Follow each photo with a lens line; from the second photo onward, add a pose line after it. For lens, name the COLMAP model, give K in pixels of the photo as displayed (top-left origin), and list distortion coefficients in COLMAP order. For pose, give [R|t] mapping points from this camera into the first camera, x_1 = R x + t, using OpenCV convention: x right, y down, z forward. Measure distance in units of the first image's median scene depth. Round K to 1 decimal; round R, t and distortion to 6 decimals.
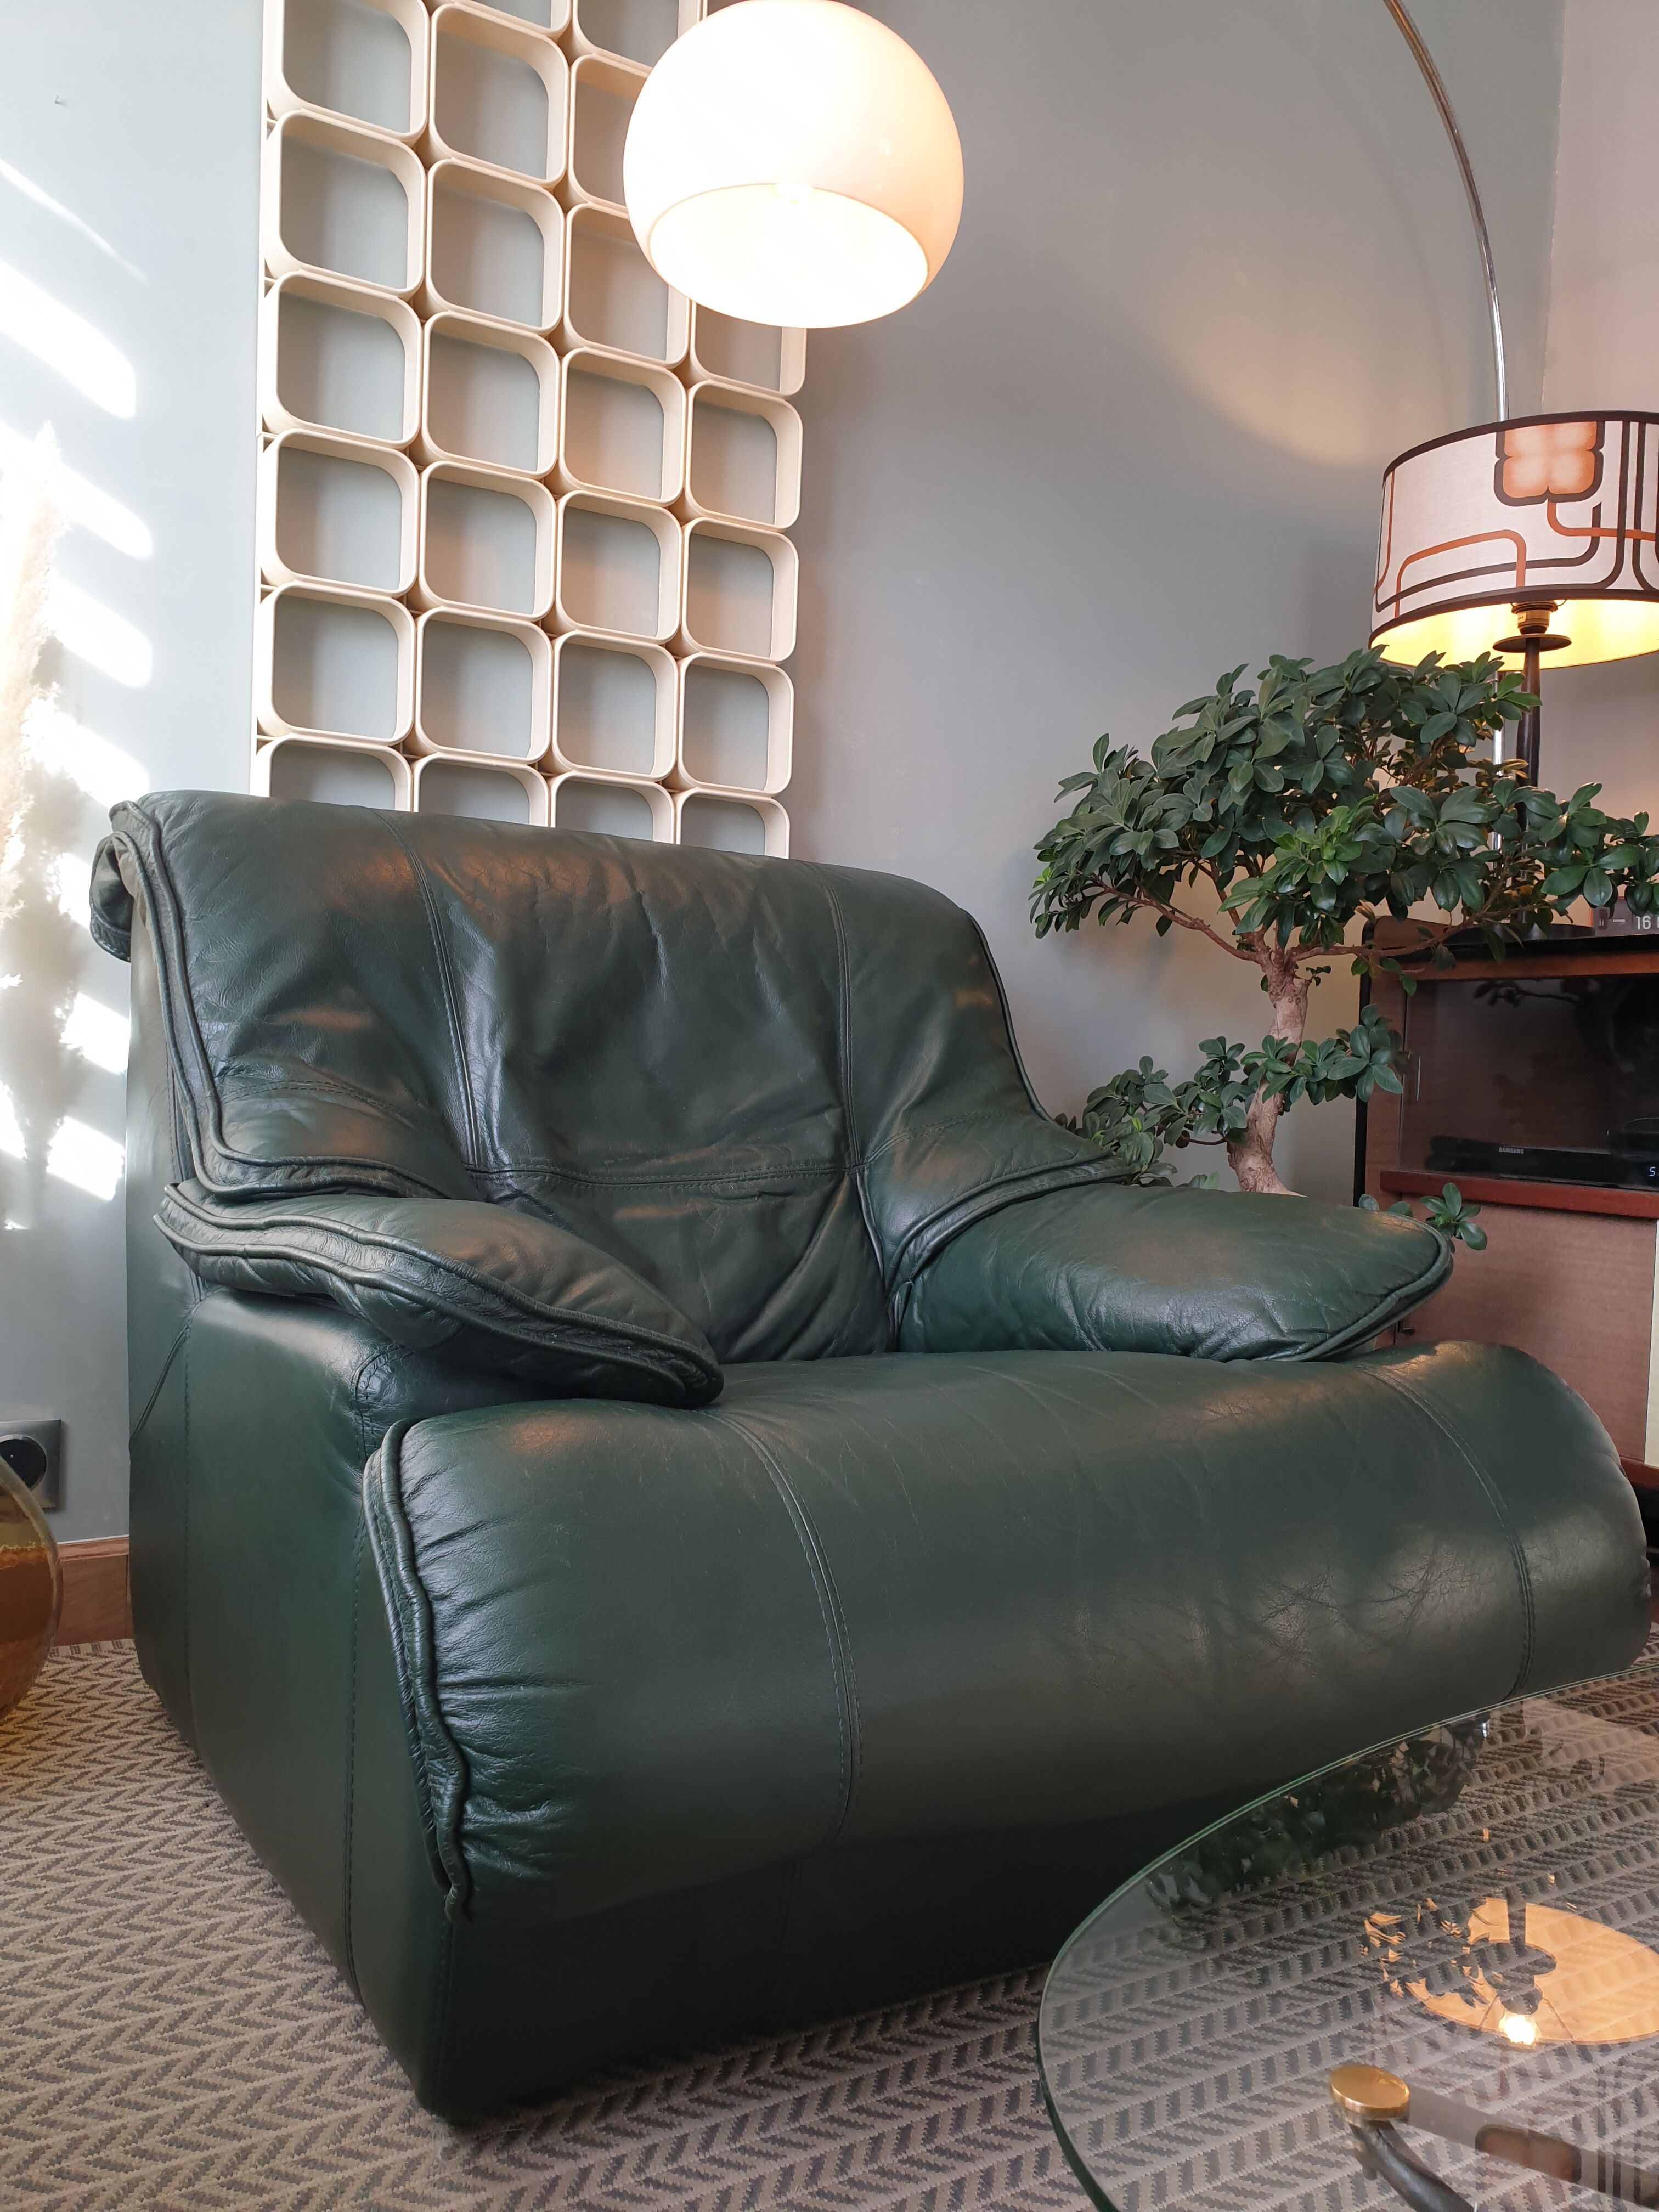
lens RADIAL K [[1772.4, 0, 829.5], [0, 1772.4, 1106.0], [0, 0, 1]] dist [0.017441, 0.010455]
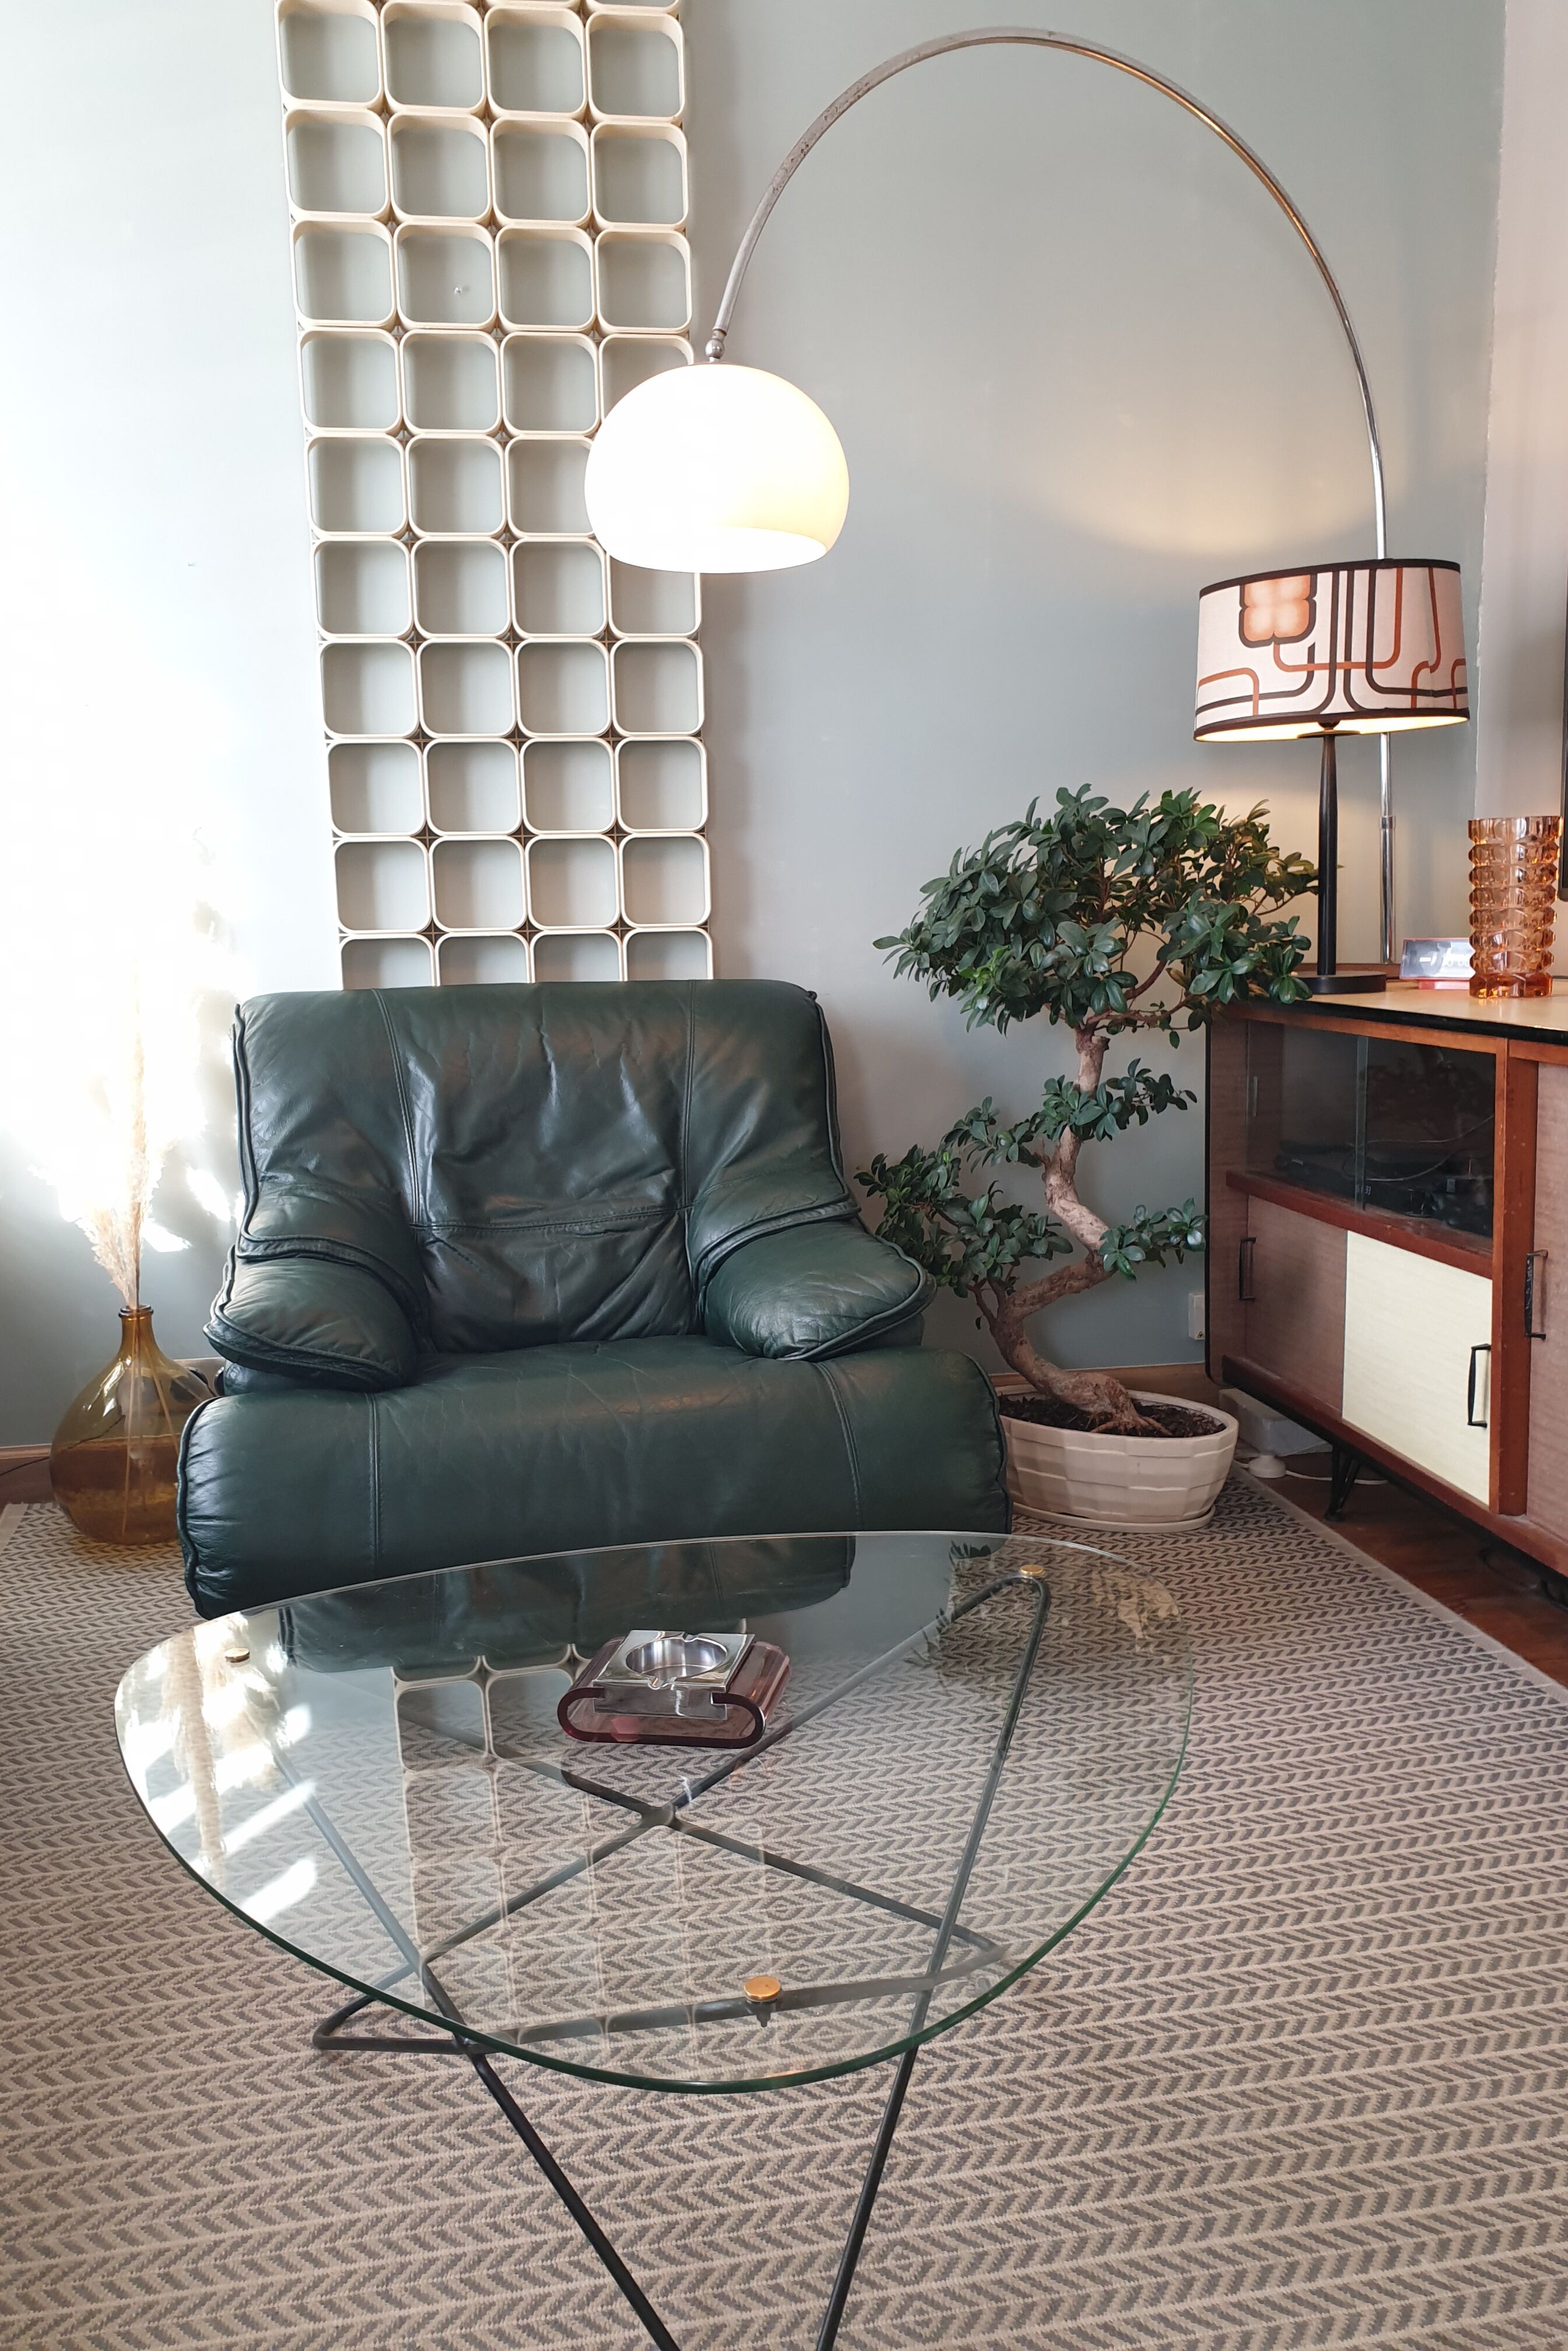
lens RADIAL K [[1963.6, 0, 784.0], [0, 1963.6, 1175.5], [0, 0, 1]] dist [0.006885, 0.014080]
pose [[0.930965, -0.005433, -0.365069, 0.674868], [0.052291, 0.991565, 0.118592, -0.178967], [0.361346, -0.129495, 0.923396, -0.489182]]
